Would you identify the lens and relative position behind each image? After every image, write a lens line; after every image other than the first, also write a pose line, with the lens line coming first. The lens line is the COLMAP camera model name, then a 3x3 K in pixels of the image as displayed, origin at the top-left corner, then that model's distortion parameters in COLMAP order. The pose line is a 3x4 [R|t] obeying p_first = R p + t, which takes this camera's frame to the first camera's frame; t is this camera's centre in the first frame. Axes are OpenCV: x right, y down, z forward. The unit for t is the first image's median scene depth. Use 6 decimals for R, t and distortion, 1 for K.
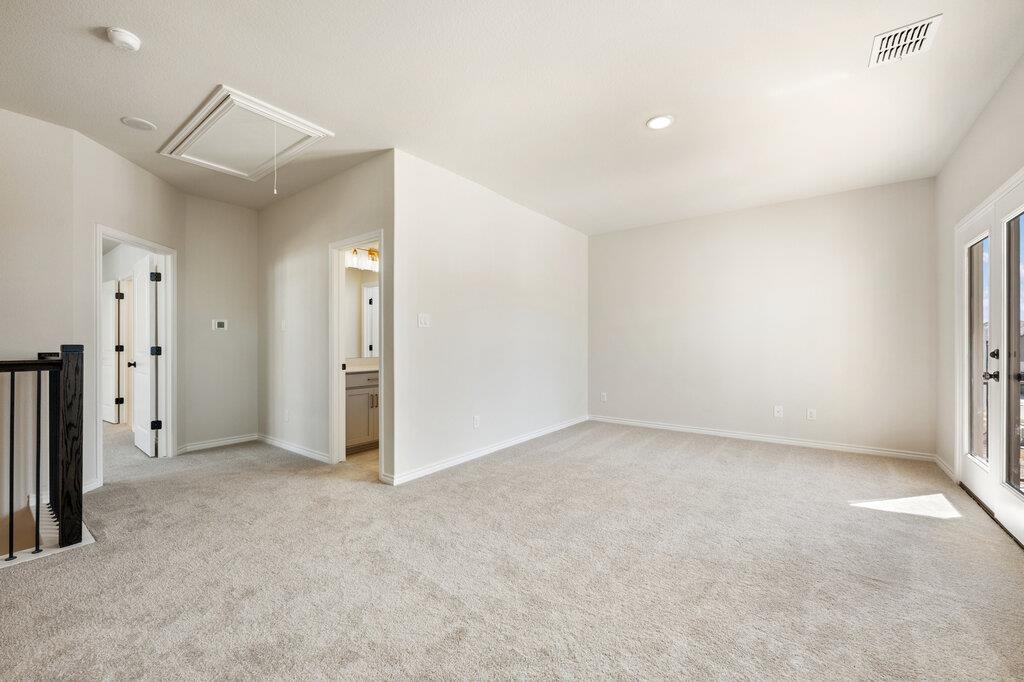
lens RADIAL K [[410.8, 0, 512.7], [0, 410.8, 342.2], [0, 0, 1]] dist [-0.000807, -0.000933]
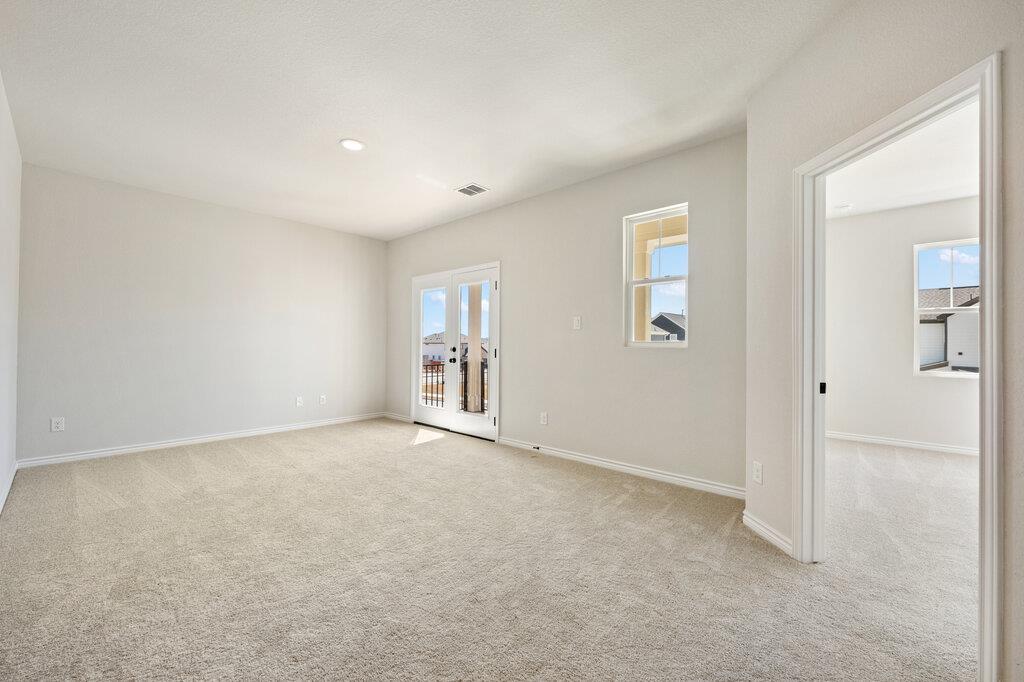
lens RADIAL K [[410.8, 0, 512.9], [0, 410.8, 335.9], [0, 0, 1]] dist [-0.000807, -0.000933]
pose [[0.074482, 0.020627, 0.997009, -0.660128], [-0.013483, 0.999716, -0.019676, -0.002112], [-0.997131, -0.011977, 0.074739, 0.437497]]
